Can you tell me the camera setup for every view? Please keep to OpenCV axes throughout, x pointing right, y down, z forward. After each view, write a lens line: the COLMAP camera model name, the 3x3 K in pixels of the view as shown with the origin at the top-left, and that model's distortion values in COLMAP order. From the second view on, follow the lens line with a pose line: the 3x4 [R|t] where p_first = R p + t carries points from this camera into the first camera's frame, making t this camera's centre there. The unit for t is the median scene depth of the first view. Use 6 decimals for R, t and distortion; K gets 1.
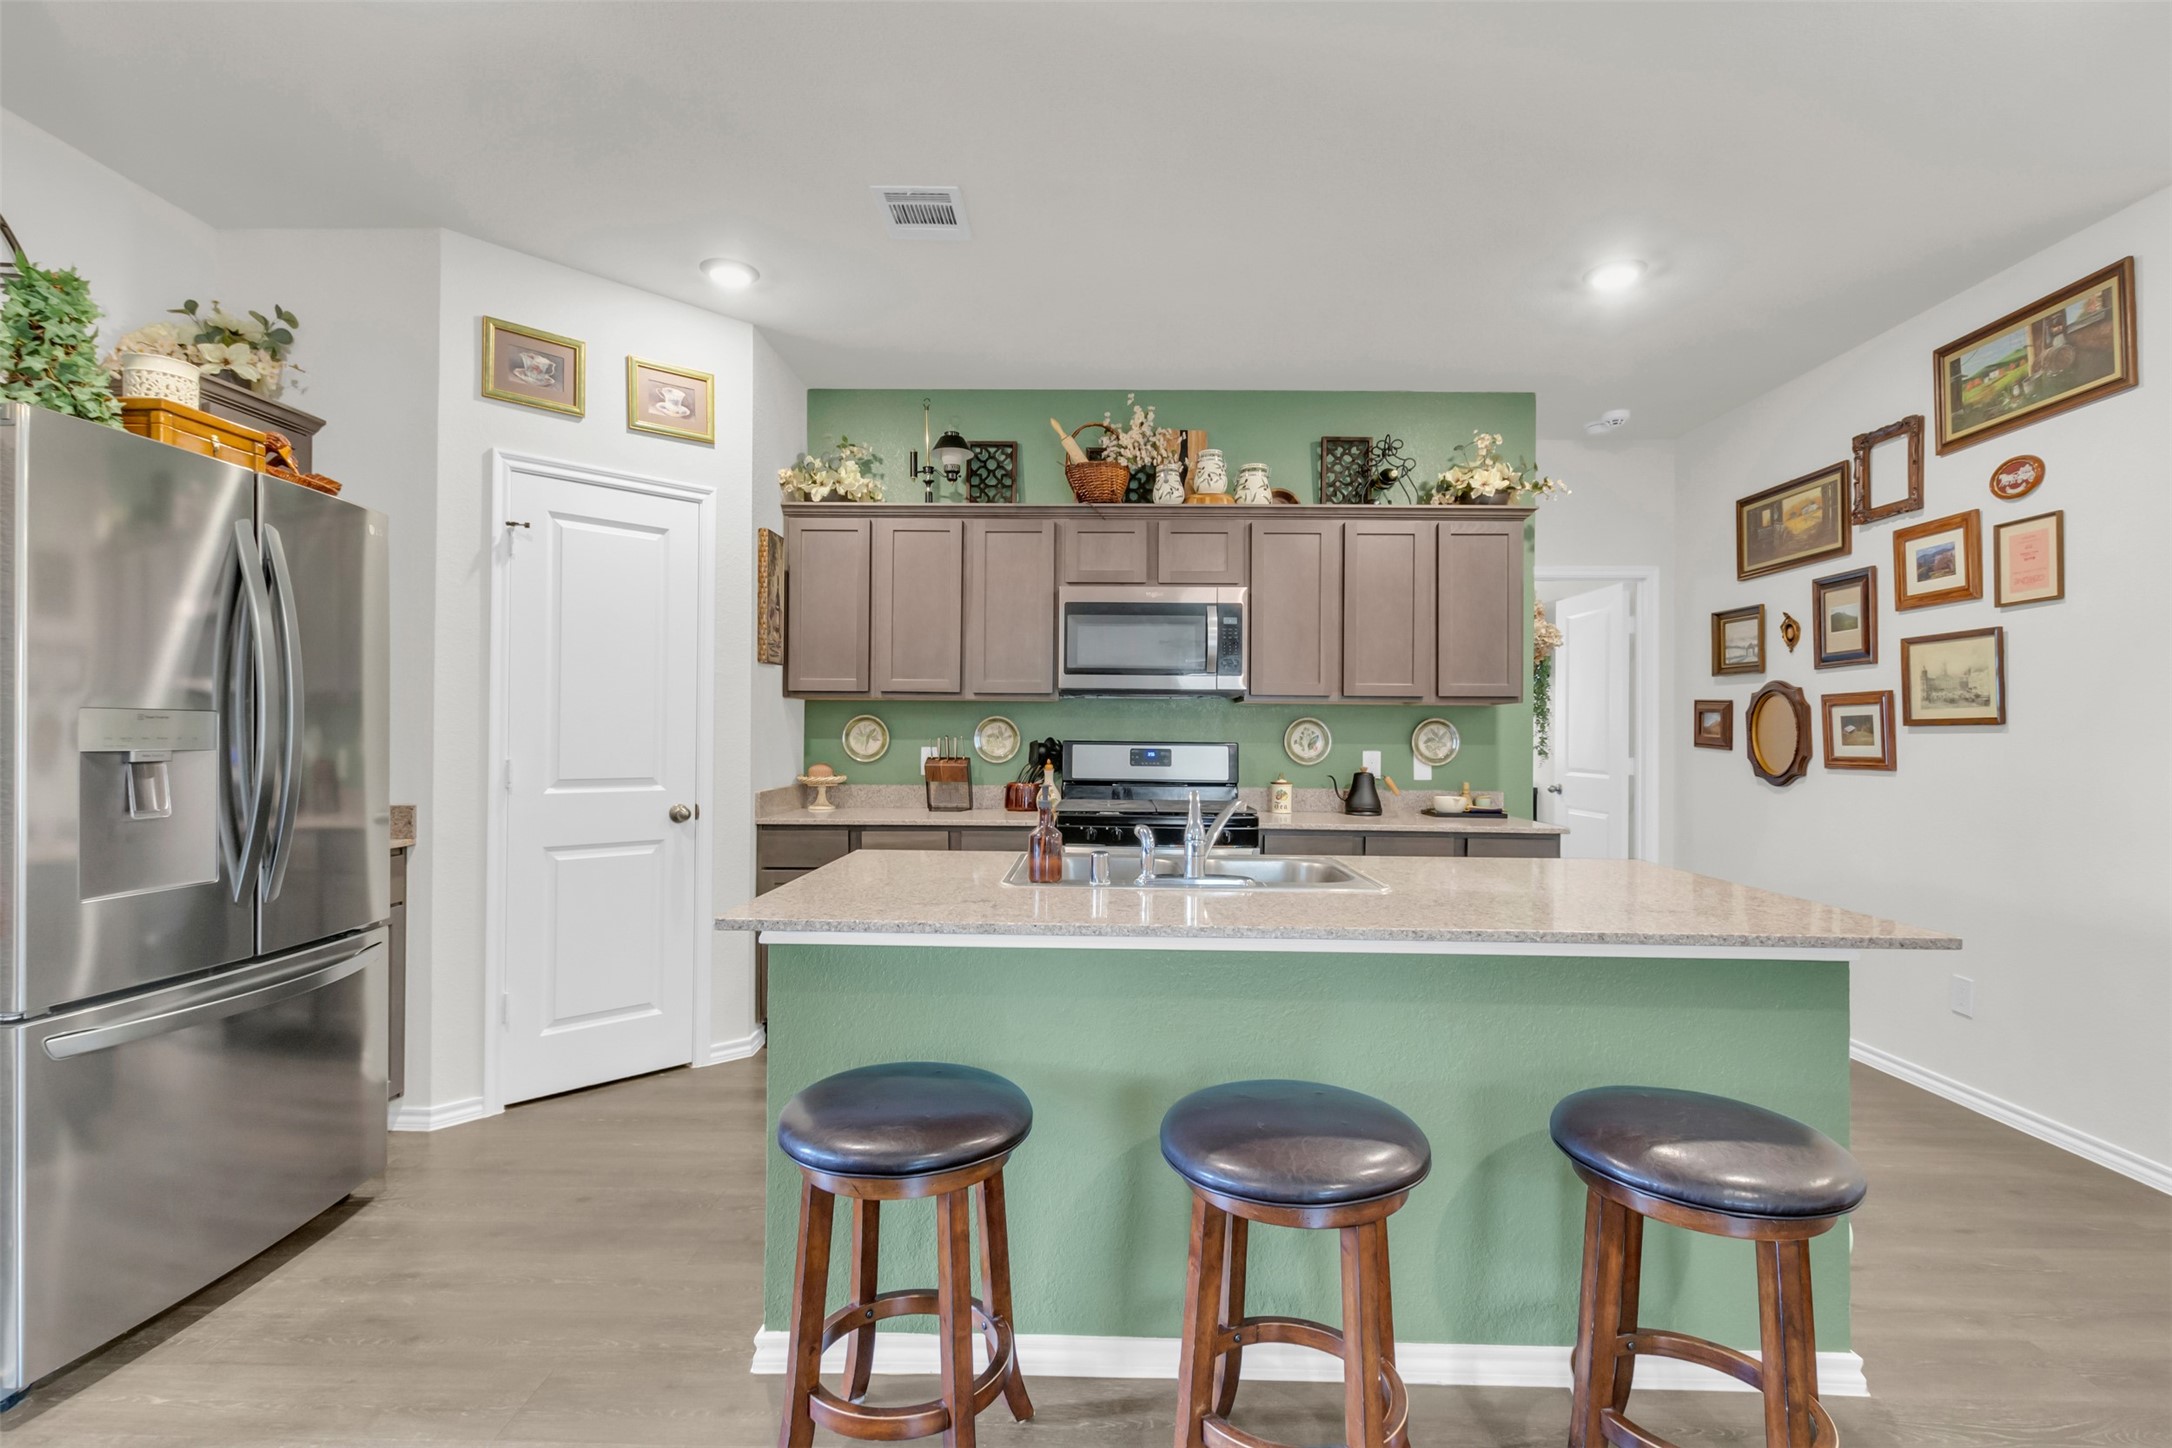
lens RADIAL K [[997.1, 0, 1088.7], [0, 997.1, 732.6], [0, 0, 1]] dist [0.004517, -0.001996]
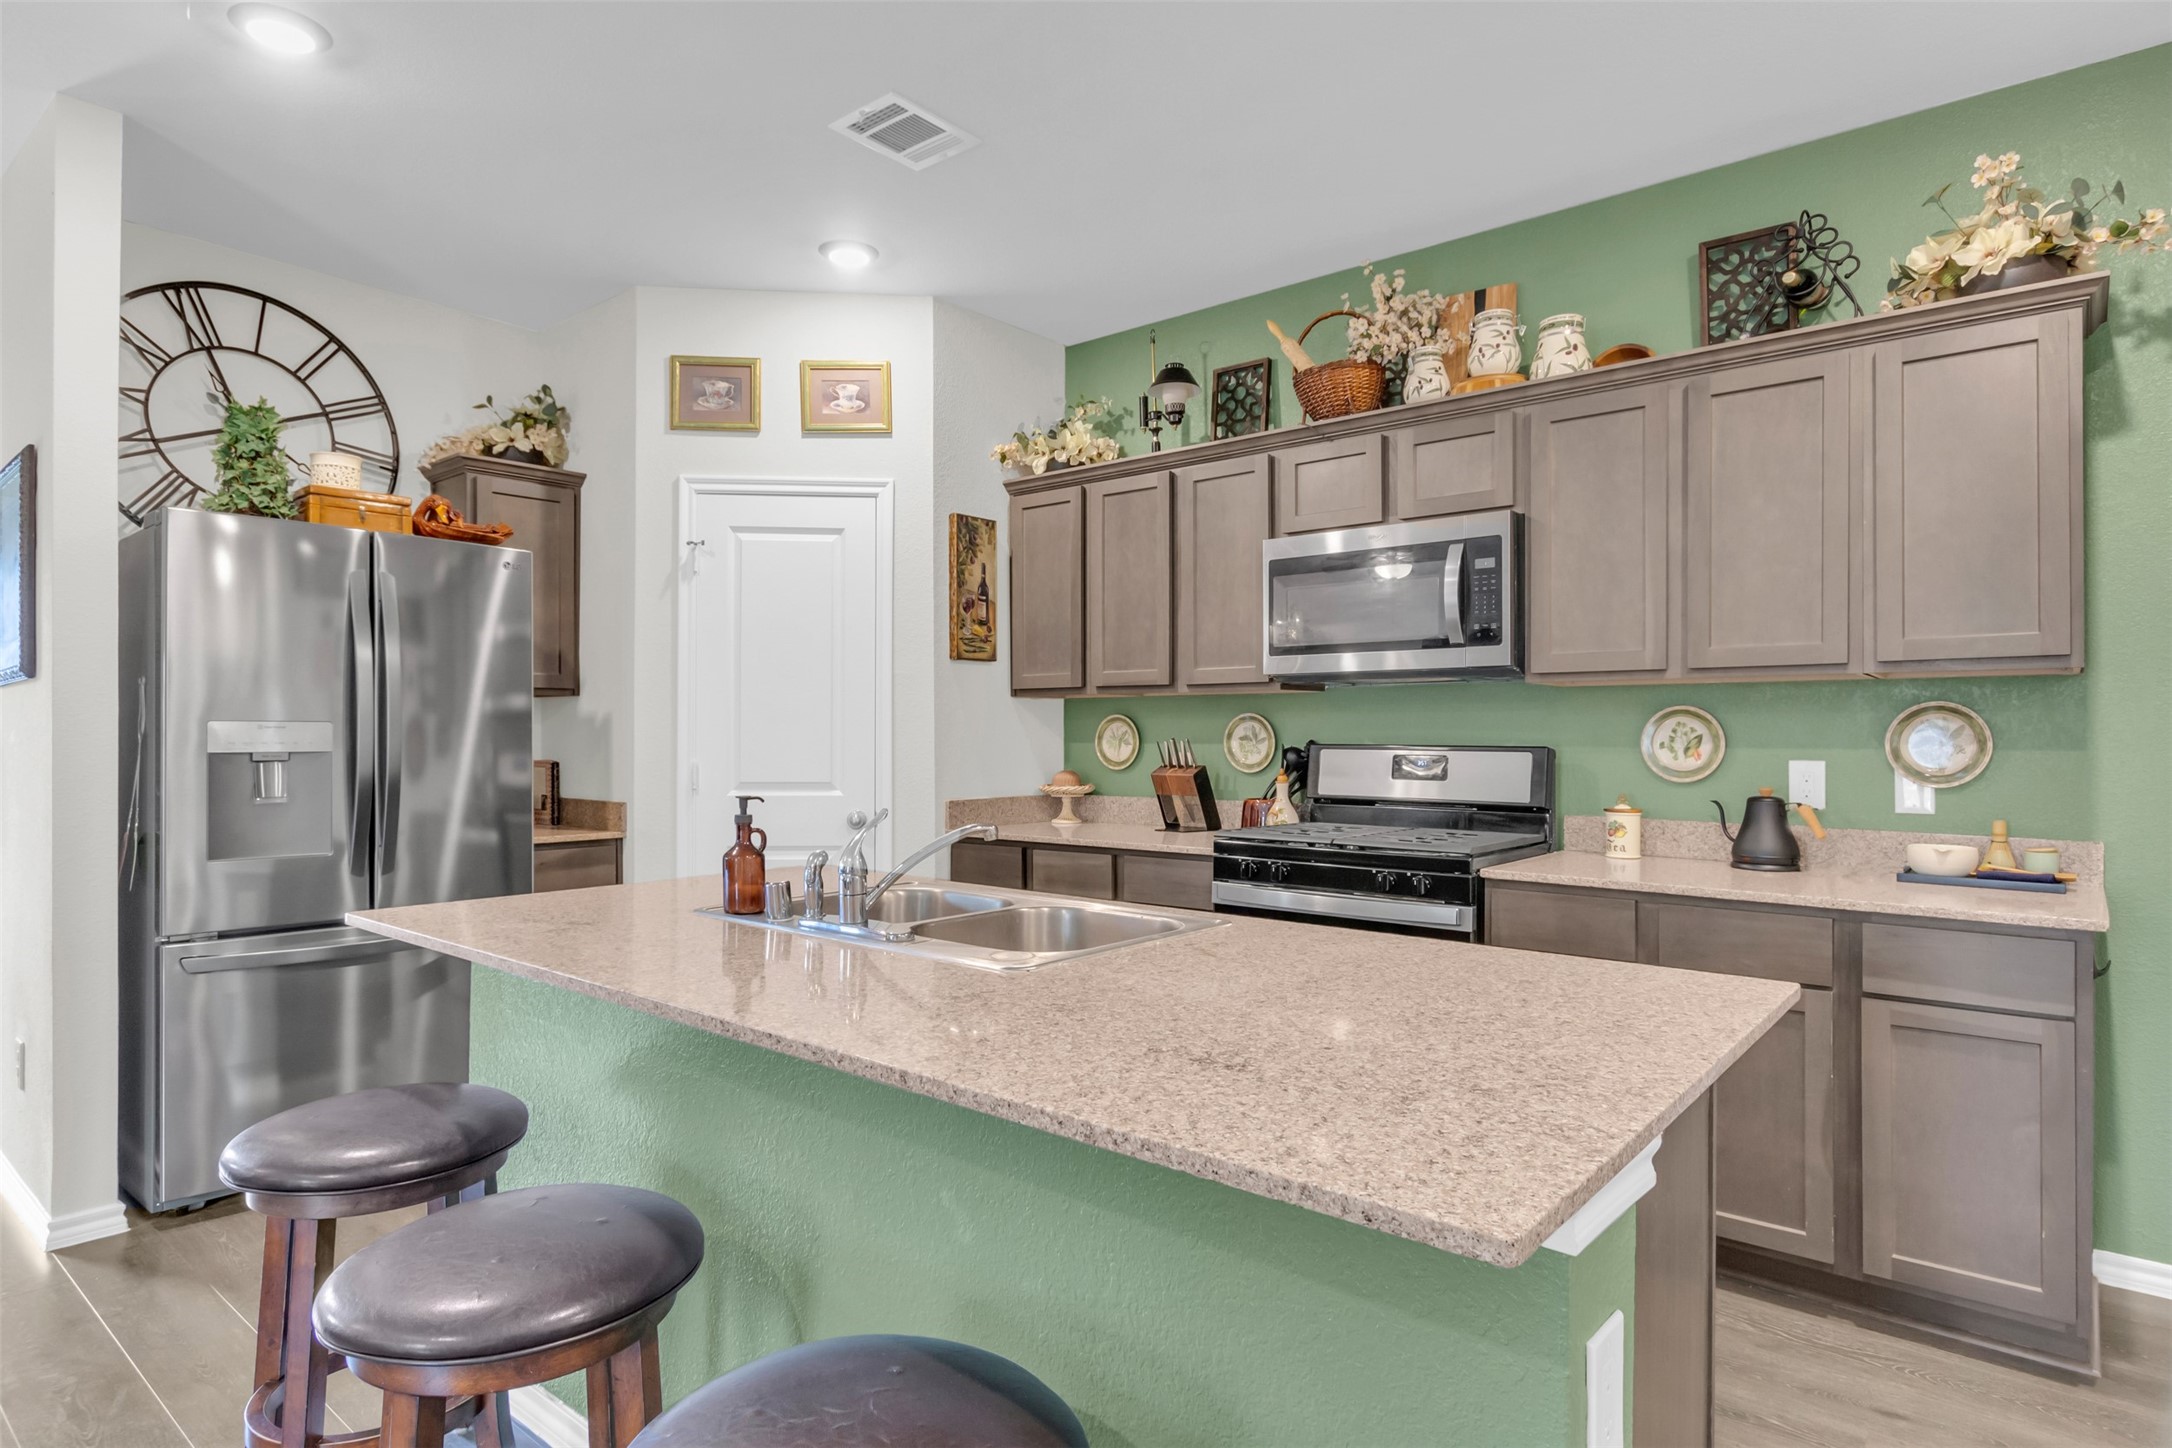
lens RADIAL K [[1181.2, 0, 1085.7], [0, 1181.2, 724.5], [0, 0, 1]] dist [0.001297, 0.000370]
pose [[0.775042, -0.013918, -0.631757, 0.413562], [0.006291, 0.999878, -0.014310, 0.005073], [0.631879, 0.007117, 0.775035, 0.215488]]
